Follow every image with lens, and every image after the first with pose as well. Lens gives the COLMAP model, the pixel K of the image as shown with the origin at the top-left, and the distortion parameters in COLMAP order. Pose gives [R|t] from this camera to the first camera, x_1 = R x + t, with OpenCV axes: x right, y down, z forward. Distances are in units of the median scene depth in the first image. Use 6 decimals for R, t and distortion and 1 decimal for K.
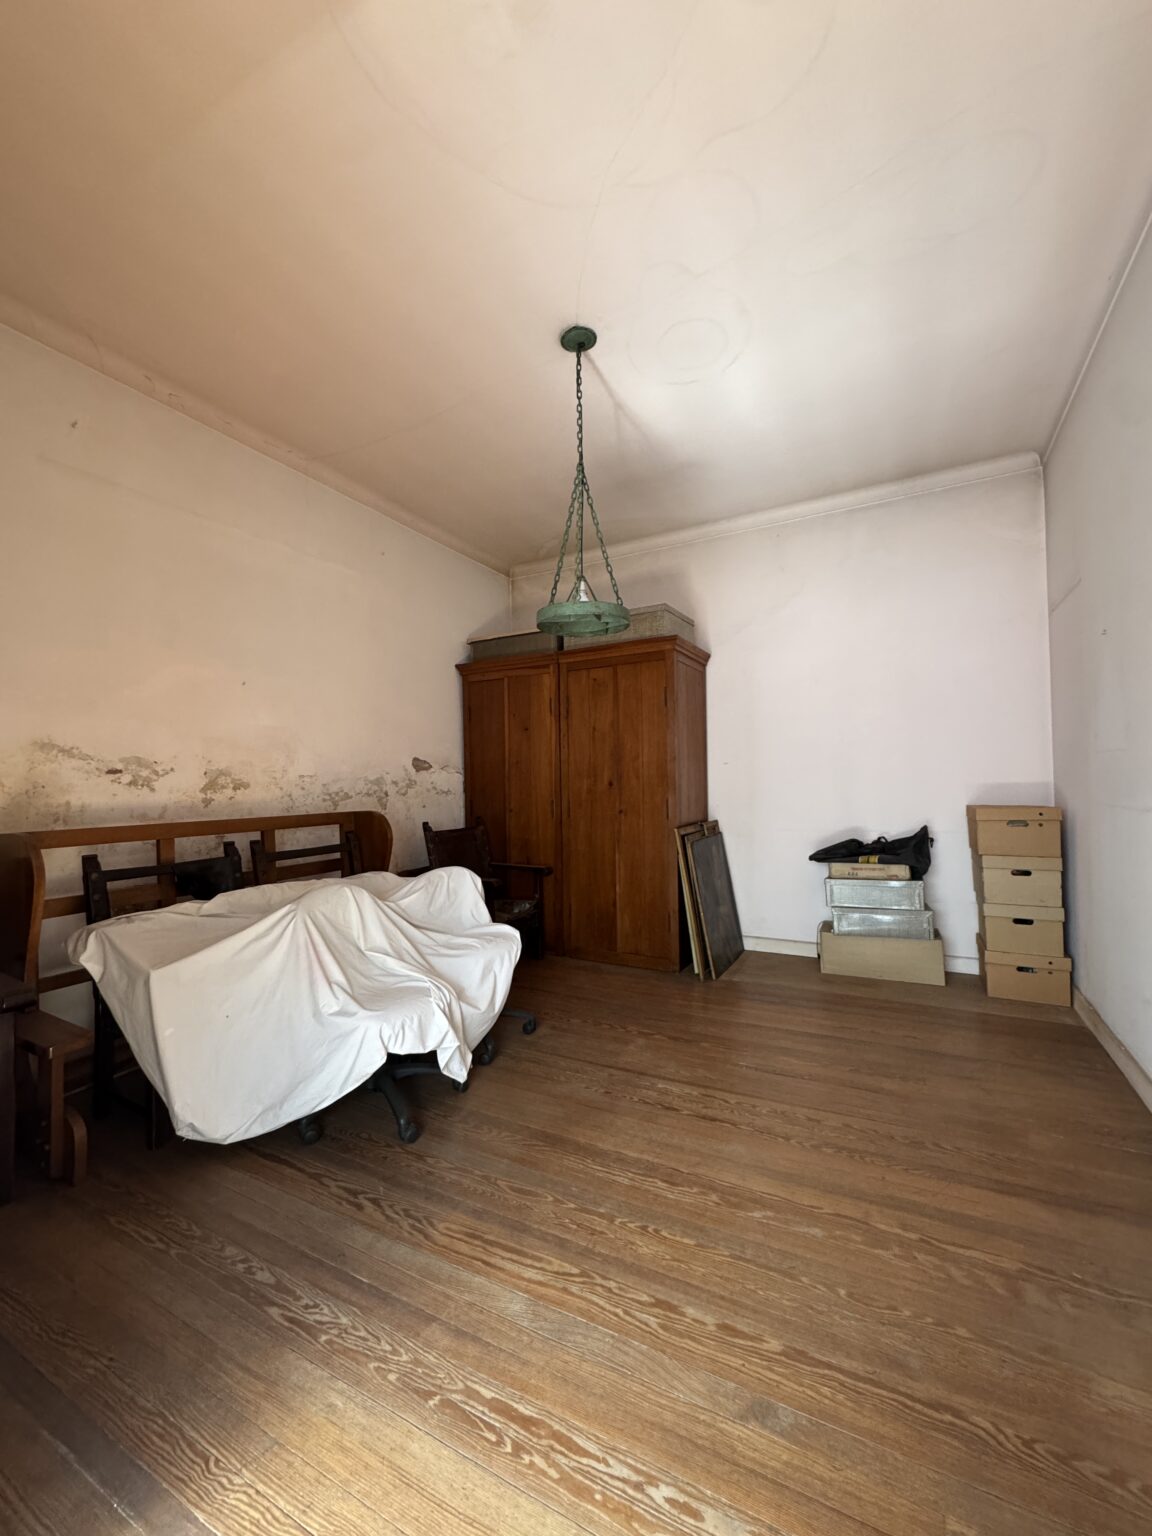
lens RADIAL K [[613.4, 0, 582.5], [0, 613.4, 768.9], [0, 0, 1]] dist [-0.001615, 0.000368]
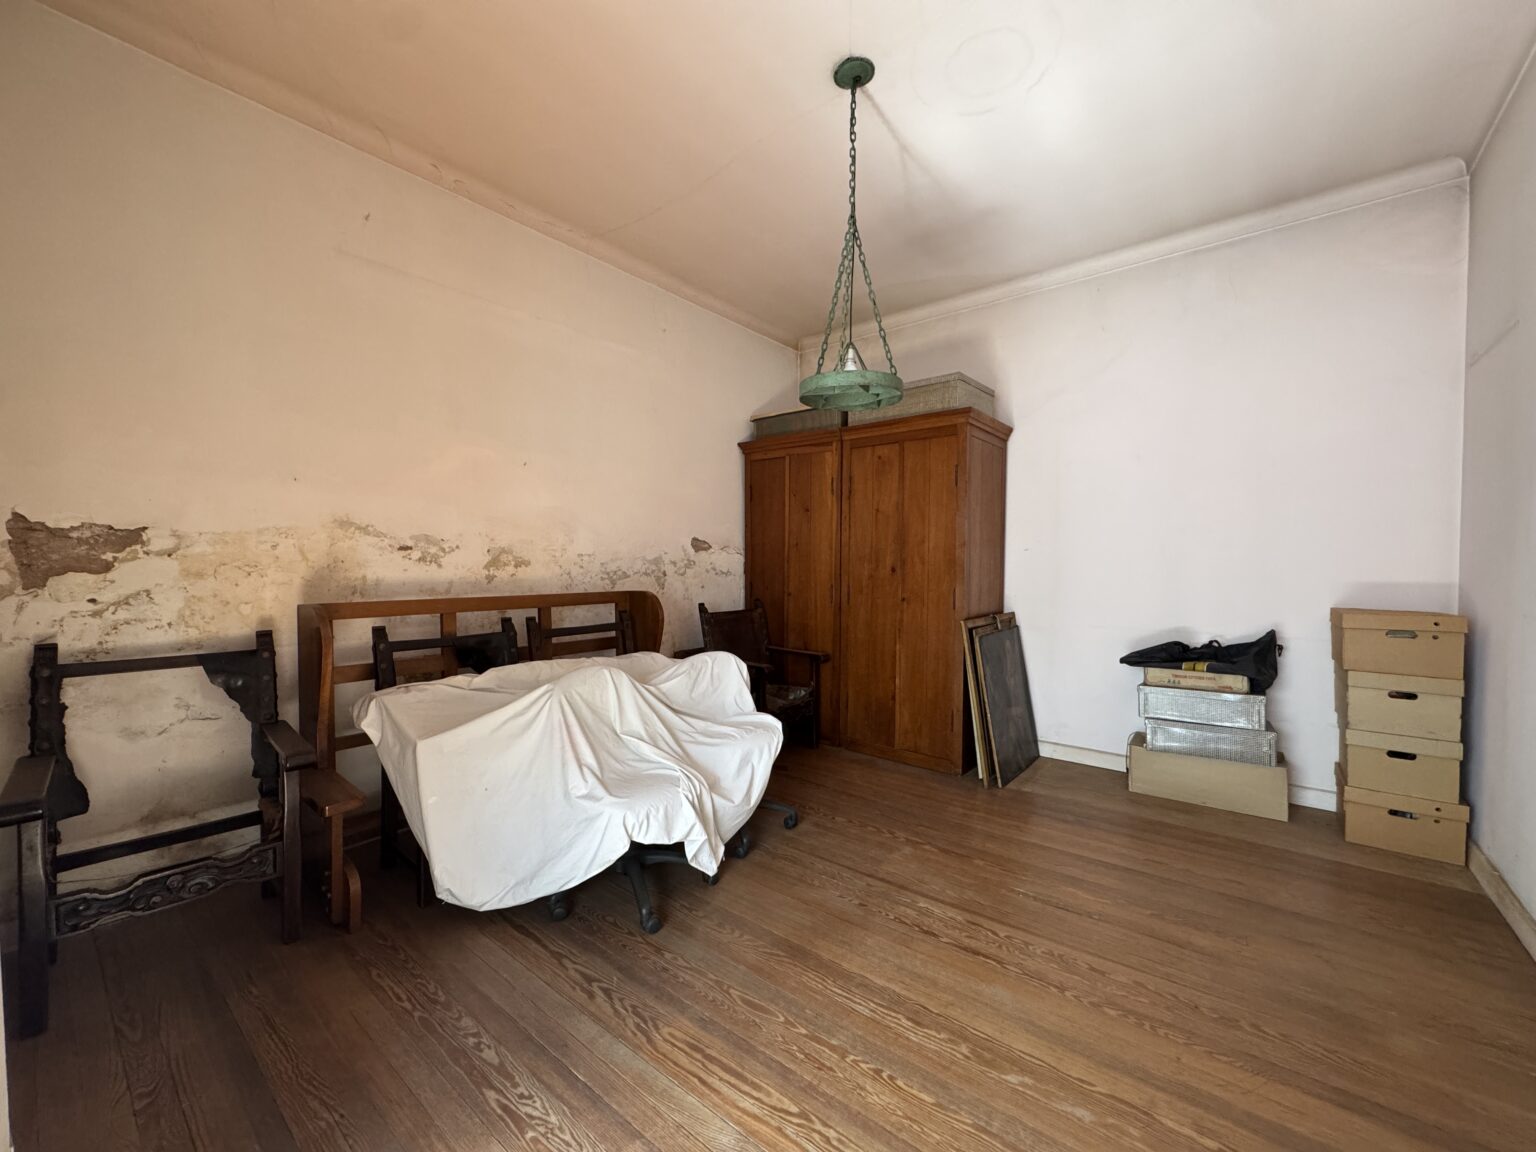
lens RADIAL K [[613.4, 0, 770.9], [0, 613.4, 572.3], [0, 0, 1]] dist [-0.001615, 0.000368]
pose [[0.981488, 0.027776, -0.189501, 0.064628], [-0.019965, 0.998876, 0.043000, -0.012833], [0.190482, -0.038421, 0.980938, 0.077370]]
